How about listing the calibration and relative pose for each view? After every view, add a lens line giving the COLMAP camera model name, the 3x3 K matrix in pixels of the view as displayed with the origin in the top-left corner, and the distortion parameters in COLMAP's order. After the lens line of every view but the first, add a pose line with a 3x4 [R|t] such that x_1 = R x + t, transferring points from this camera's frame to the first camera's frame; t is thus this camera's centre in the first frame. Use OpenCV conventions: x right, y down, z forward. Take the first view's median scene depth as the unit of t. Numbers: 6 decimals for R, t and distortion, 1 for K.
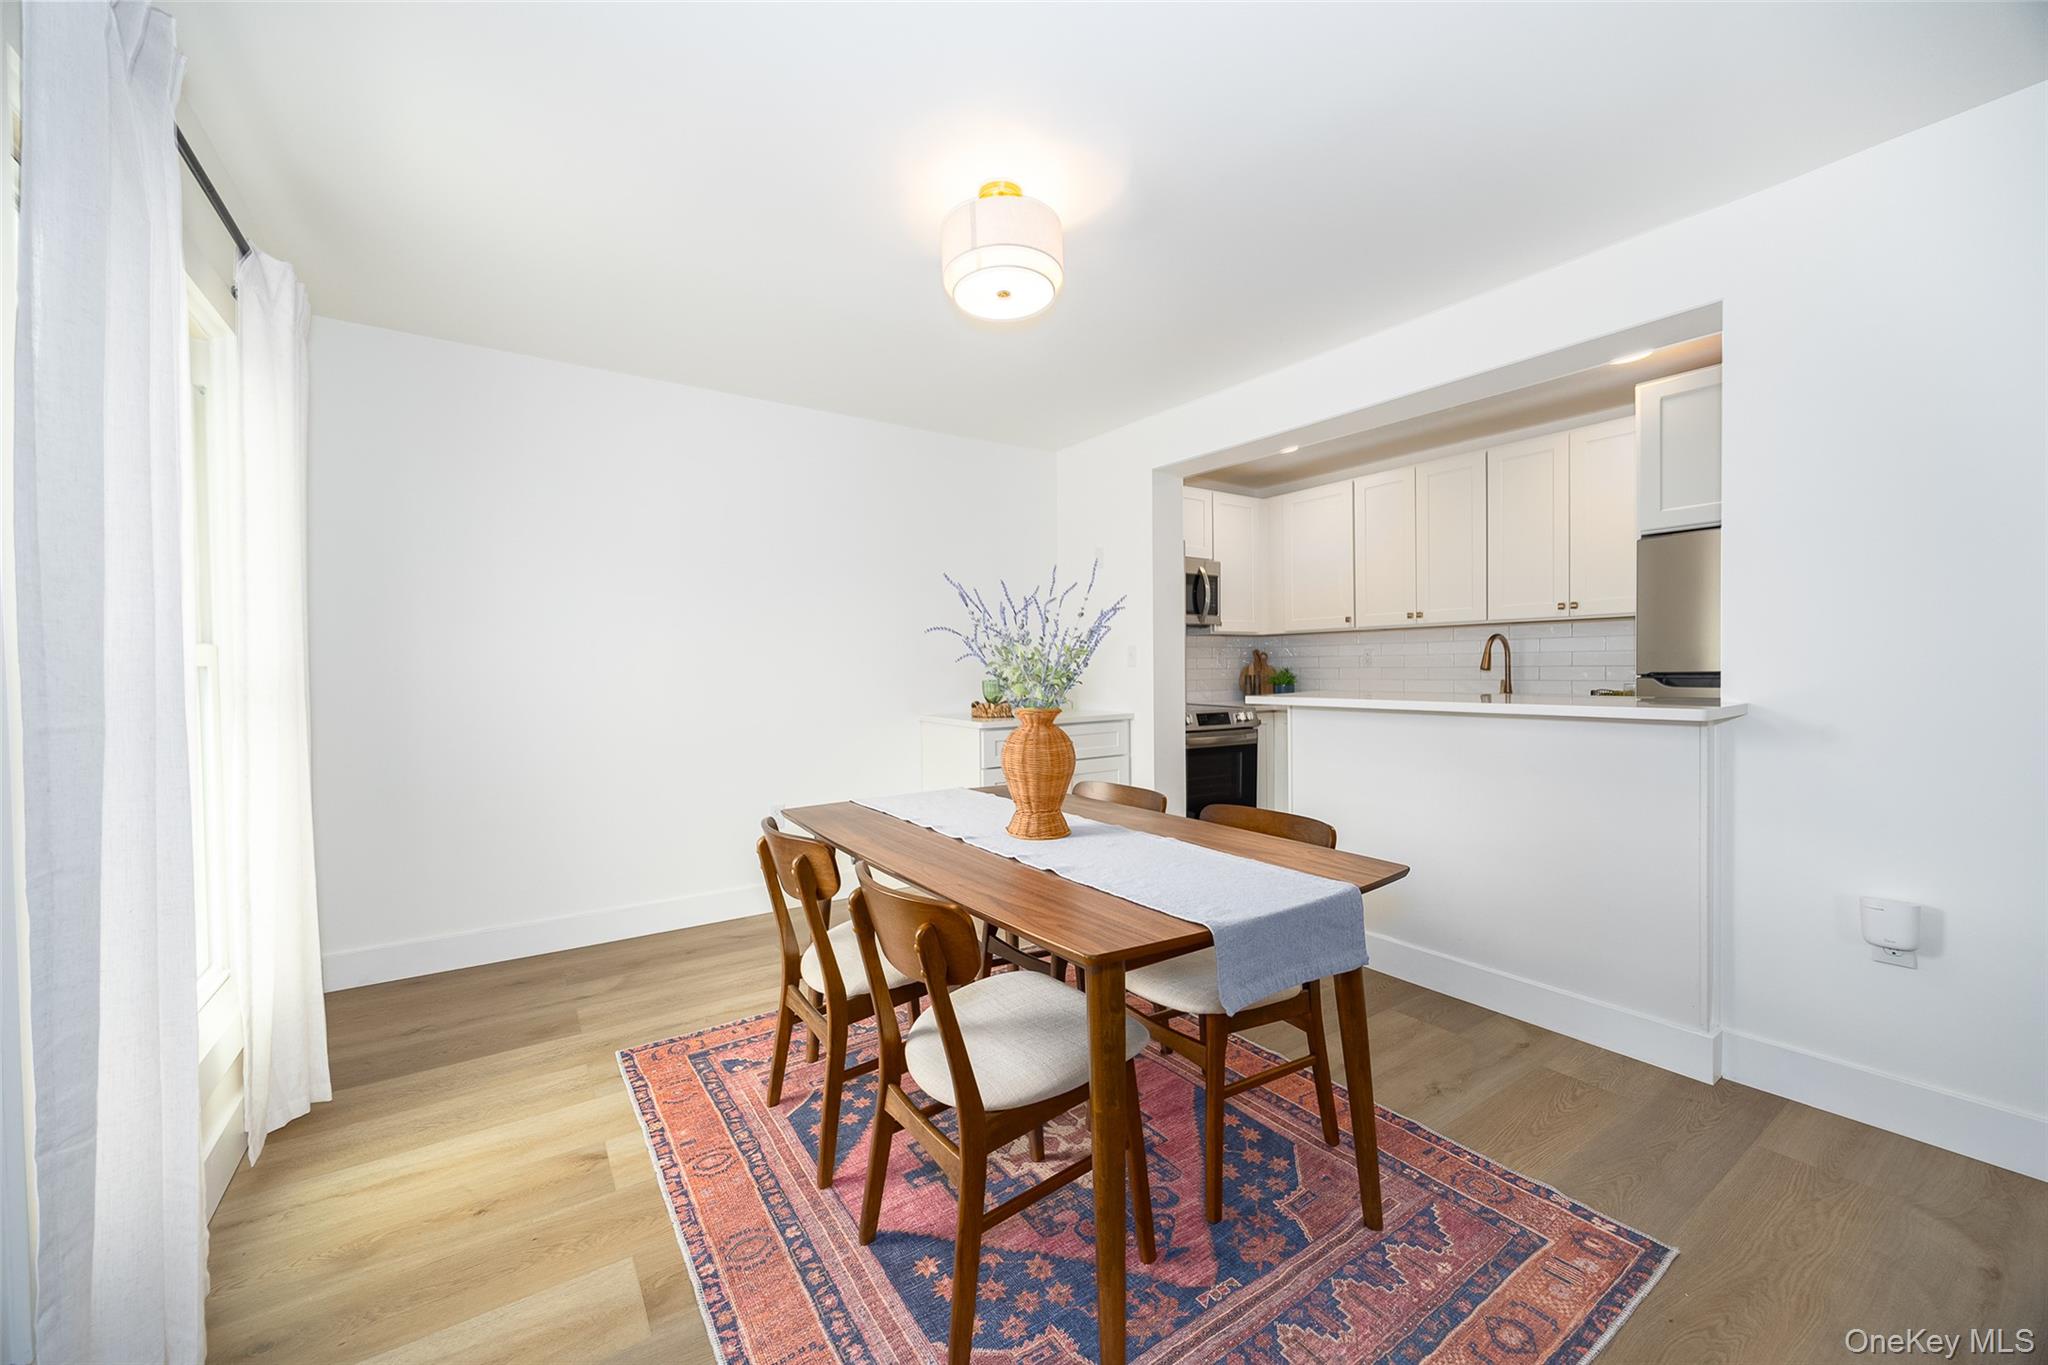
lens RADIAL K [[780.5, 0, 1012.6], [0, 780.5, 678.0], [0, 0, 1]] dist [0.010633, -0.000011]
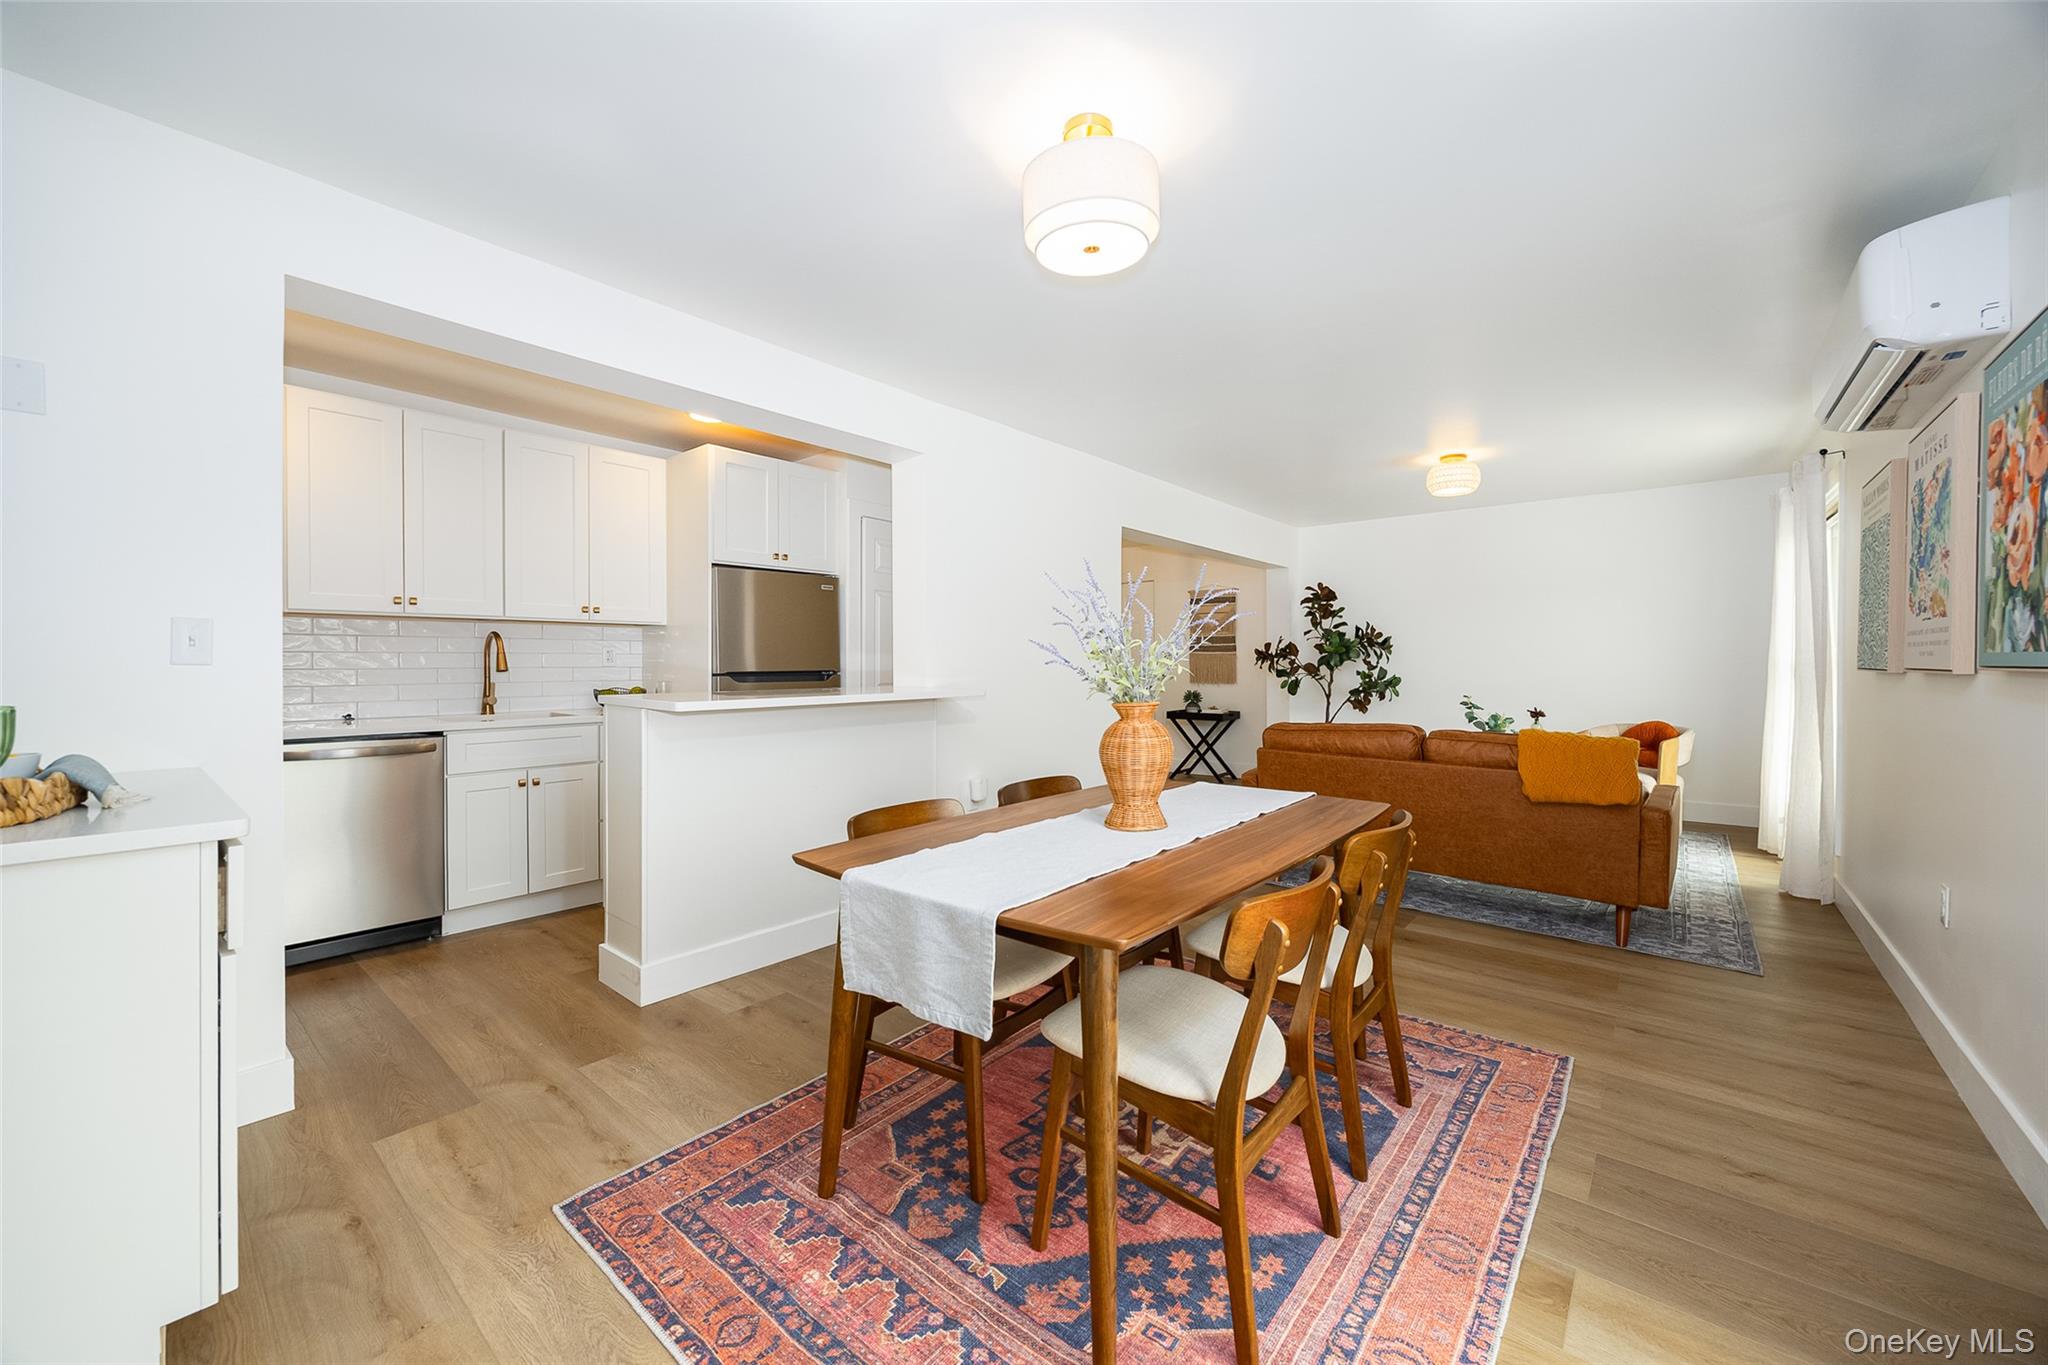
lens RADIAL K [[780.5, 0, 1045.1], [0, 780.5, 667.5], [0, 0, 1]] dist [0.010633, -0.000011]
pose [[-0.295406, 0.005657, 0.955355, -0.561444], [0.020428, 0.999791, 0.000396, -0.004573], [-0.955154, 0.019633, -0.295459, 0.875257]]
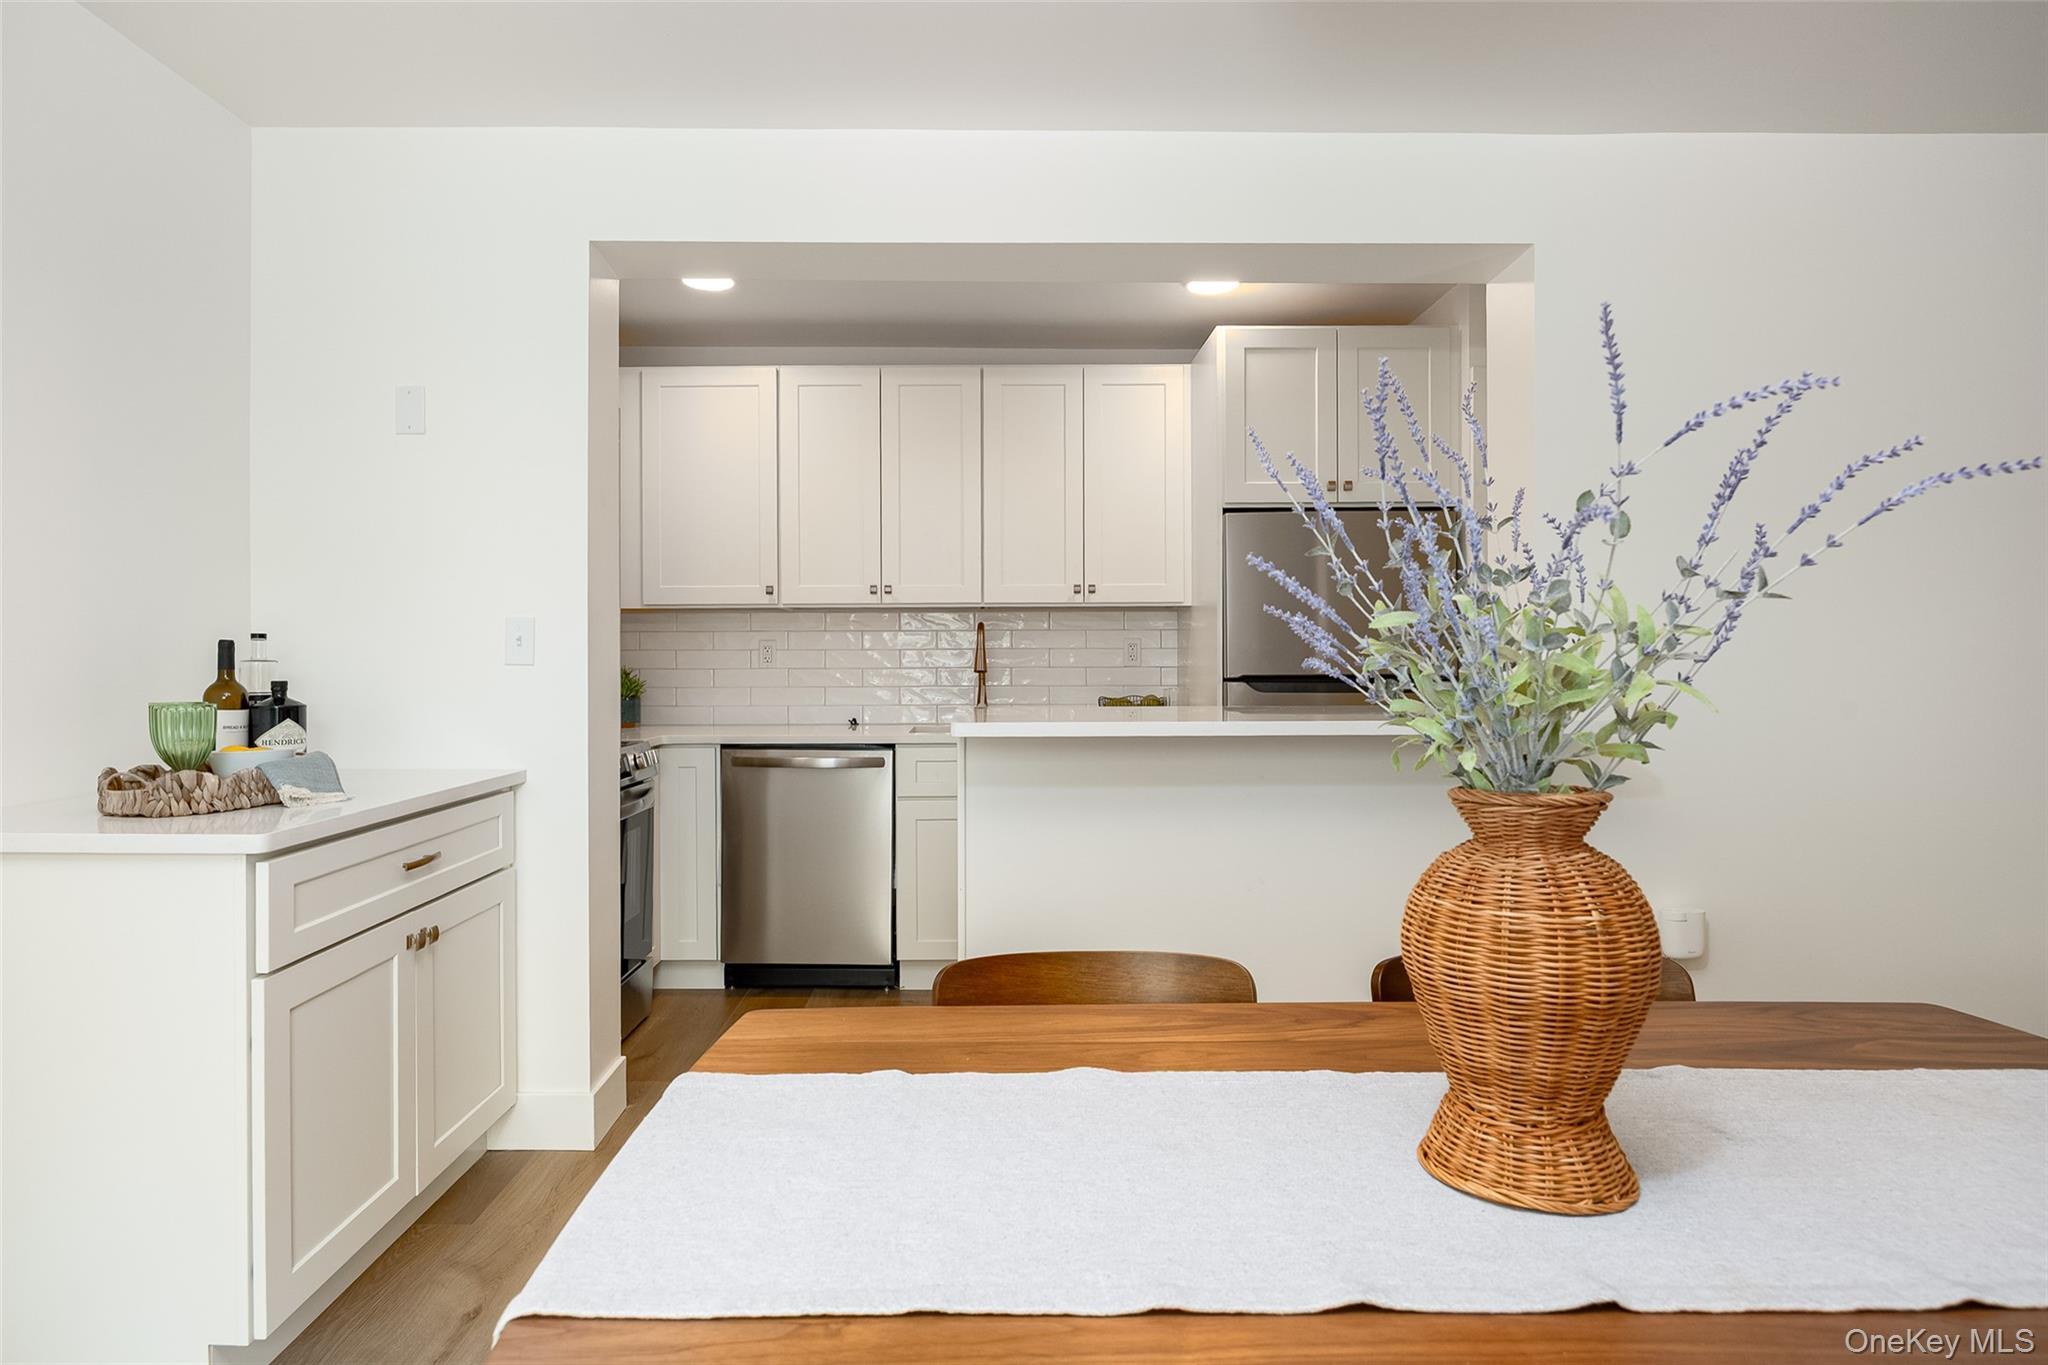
lens RADIAL K [[1108.7, 0, 1015.2], [0, 1108.7, 646.0], [0, 0, 1]] dist [-0.008195, 0.001324]
pose [[0.552832, 0.020305, 0.833045, -0.280572], [0.007949, 0.999529, -0.029638, -0.006089], [-0.833255, 0.023007, 0.552410, 0.545659]]
